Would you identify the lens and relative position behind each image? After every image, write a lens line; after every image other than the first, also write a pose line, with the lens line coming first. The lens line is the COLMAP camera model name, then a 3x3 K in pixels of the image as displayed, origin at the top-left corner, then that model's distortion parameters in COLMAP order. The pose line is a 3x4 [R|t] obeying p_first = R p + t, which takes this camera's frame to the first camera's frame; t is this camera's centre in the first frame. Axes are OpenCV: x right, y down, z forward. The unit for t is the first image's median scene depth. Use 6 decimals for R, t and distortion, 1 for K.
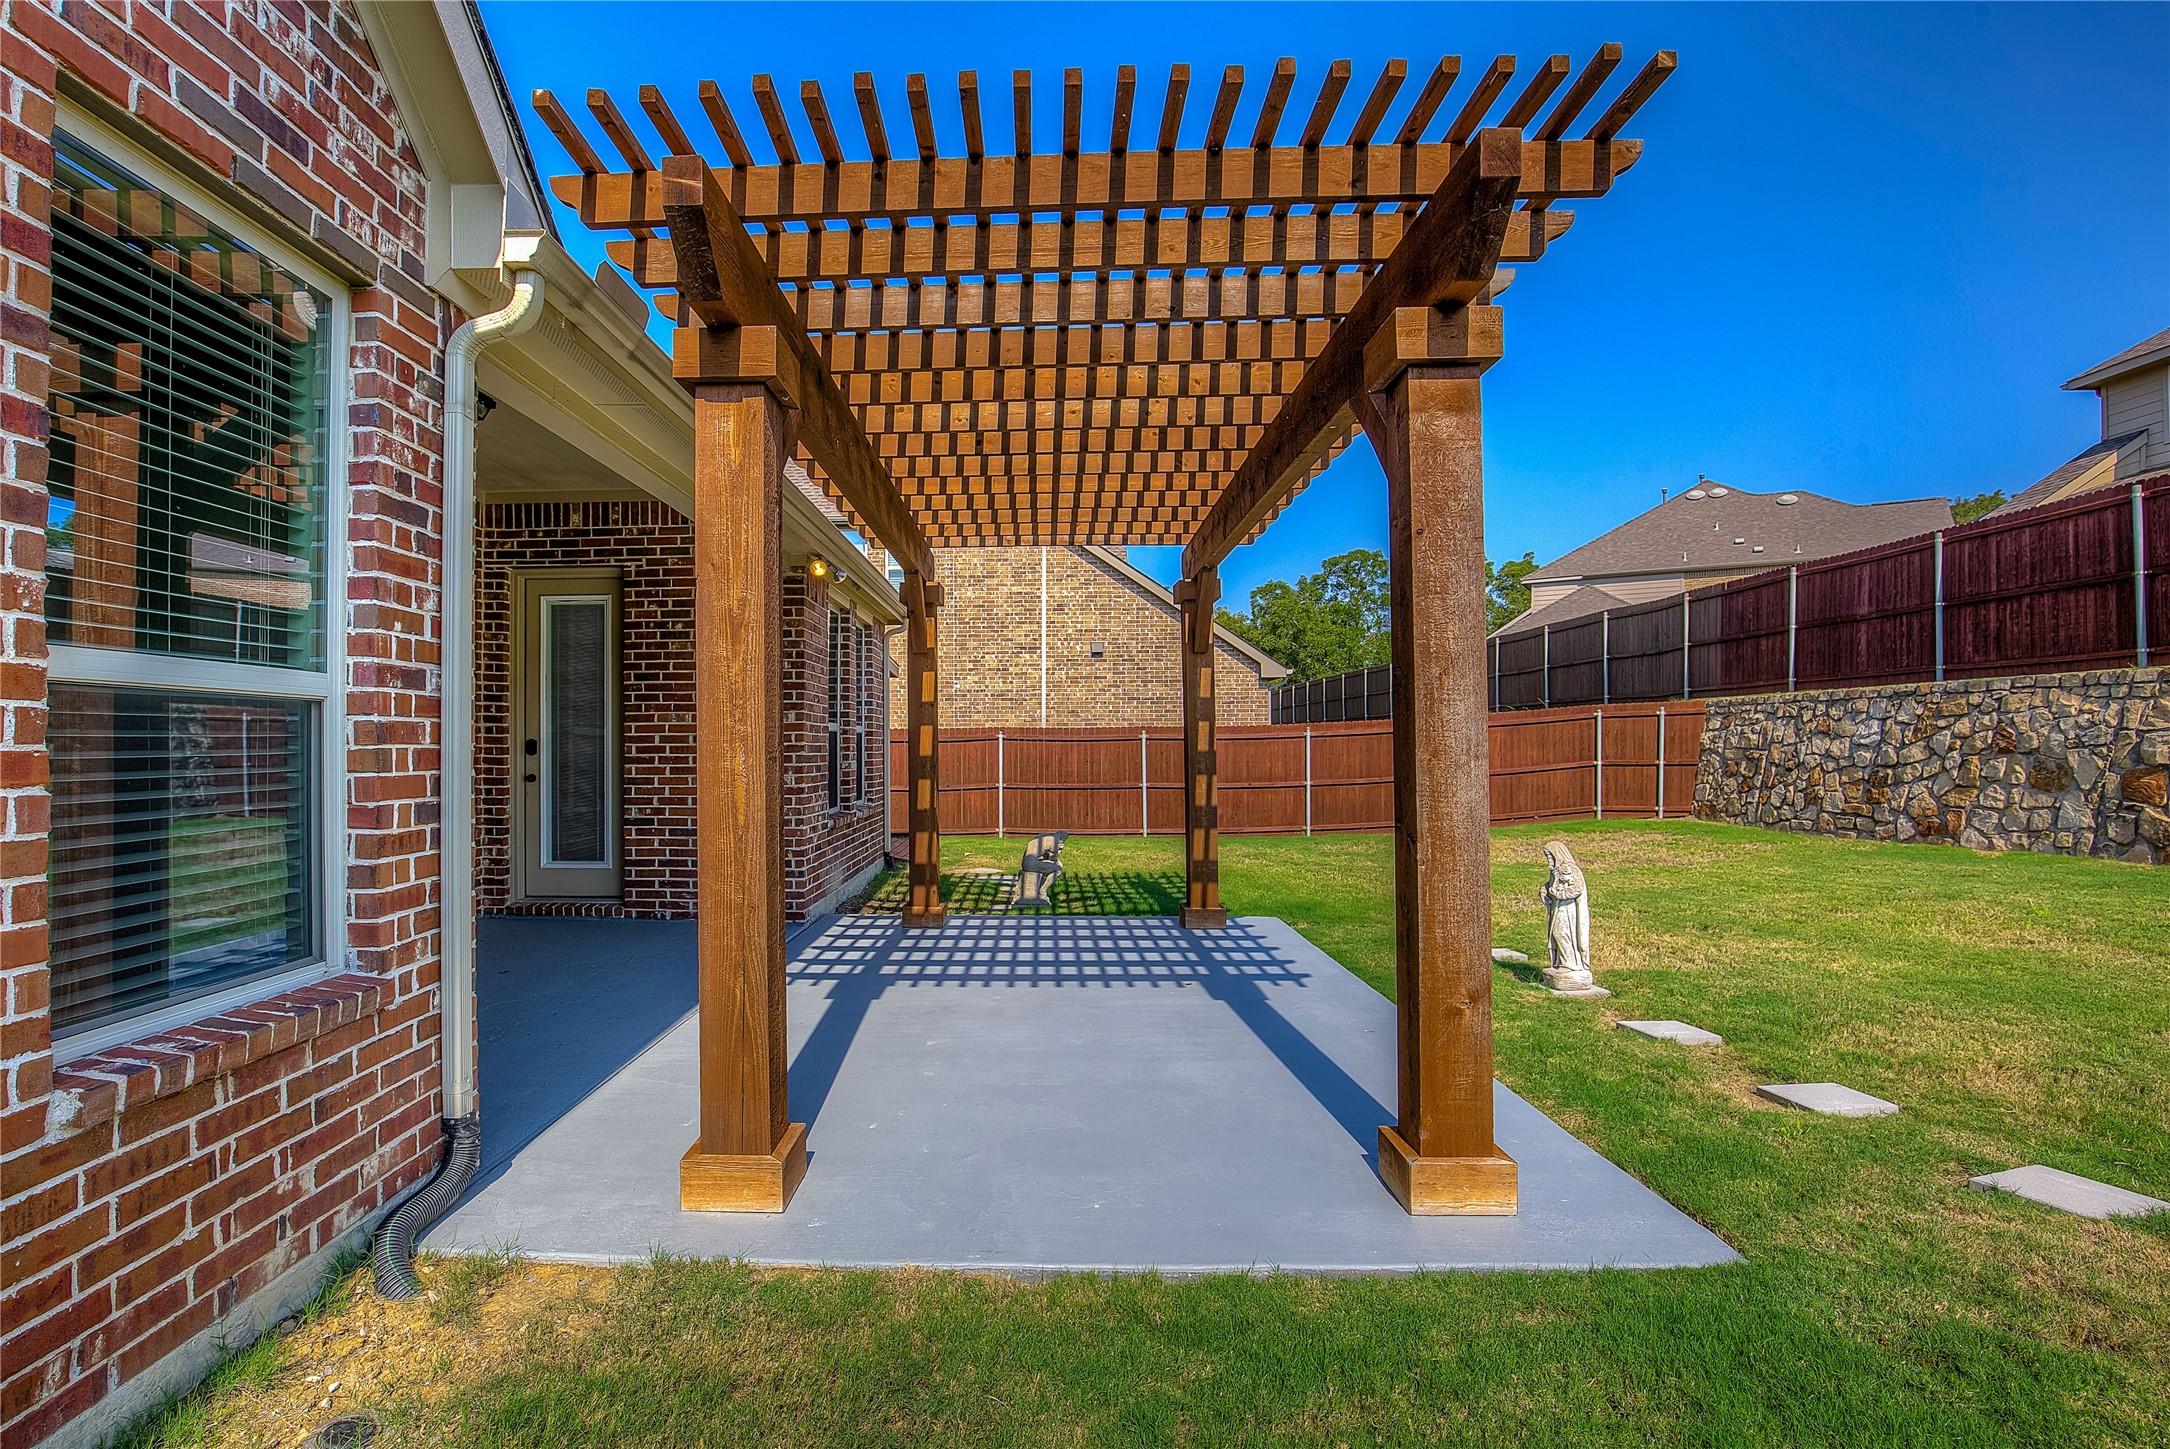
lens RADIAL K [[1006.7, 0, 1083.5], [0, 1006.7, 738.6], [0, 0, 1]] dist [-0.036990, -0.000463]
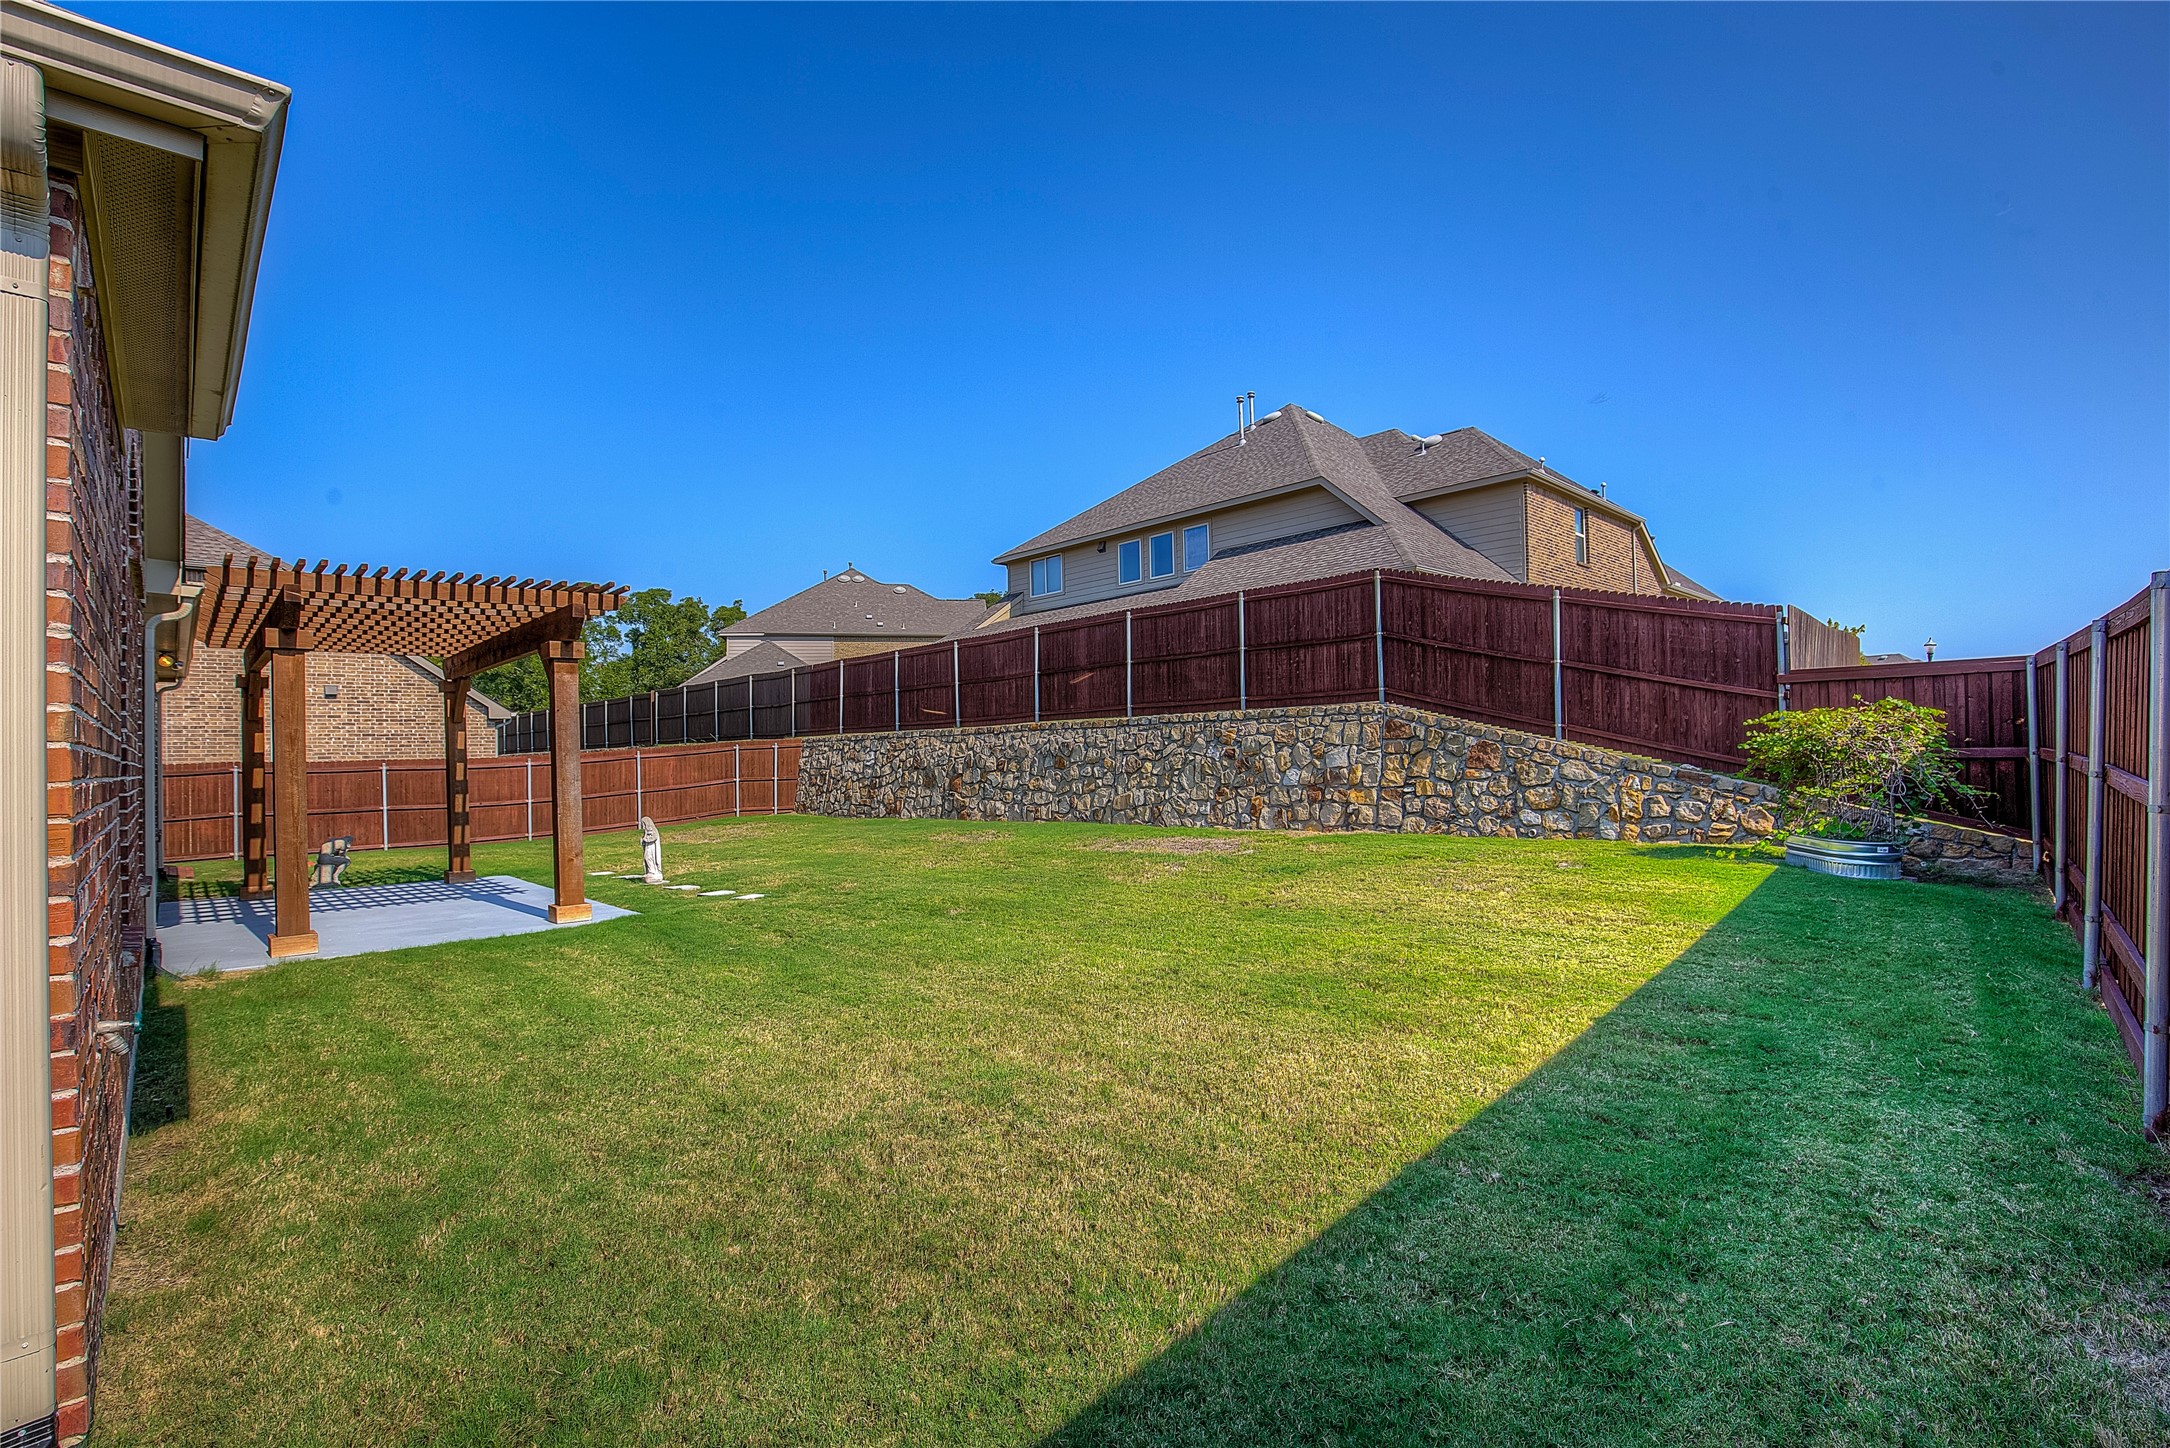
lens RADIAL K [[1006.7, 0, 1033.6], [0, 1006.7, 737.7], [0, 0, 1]] dist [-0.036990, -0.000463]
pose [[0.775851, -0.002885, 0.630909, -0.132548], [0.016049, 0.999756, -0.015164, -0.012595], [-0.630712, 0.021890, 0.775708, -0.647680]]
